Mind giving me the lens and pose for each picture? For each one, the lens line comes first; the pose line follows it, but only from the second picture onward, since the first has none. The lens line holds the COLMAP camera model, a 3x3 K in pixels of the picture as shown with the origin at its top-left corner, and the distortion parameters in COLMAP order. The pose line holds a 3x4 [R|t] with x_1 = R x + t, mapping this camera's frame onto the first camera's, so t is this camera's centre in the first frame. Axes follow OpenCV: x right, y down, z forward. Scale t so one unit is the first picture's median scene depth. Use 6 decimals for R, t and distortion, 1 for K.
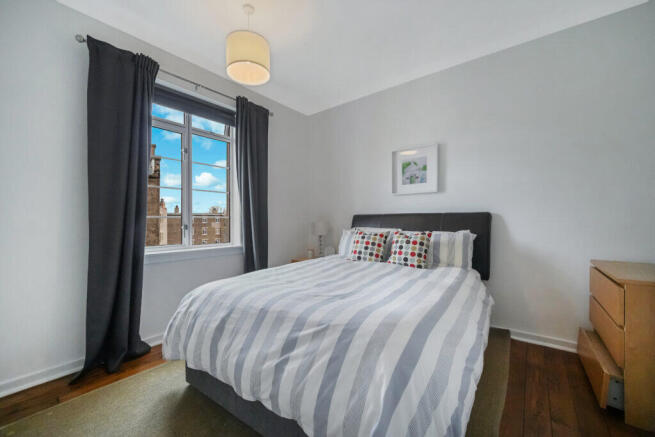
lens RADIAL K [[259.6, 0, 325.5], [0, 259.6, 220.9], [0, 0, 1]] dist [-0.000558, 0.000185]
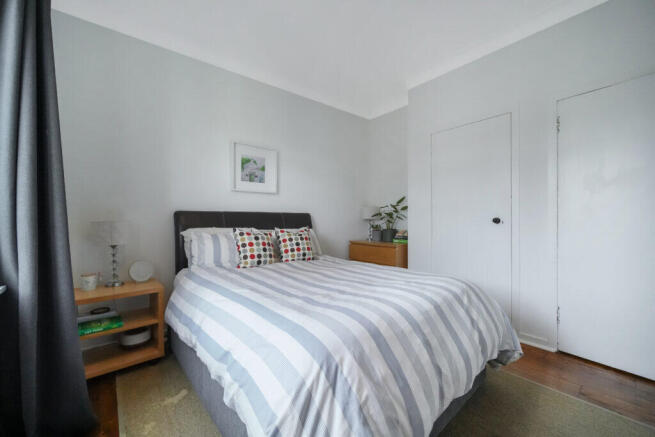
lens RADIAL K [[259.6, 0, 325.2], [0, 259.6, 219.1], [0, 0, 1]] dist [-0.000558, 0.000185]
pose [[0.219946, 0.006160, 0.975493, -0.614301], [0.002911, 0.999971, -0.006971, 0.006384], [-0.975508, 0.004373, 0.219922, 0.563141]]
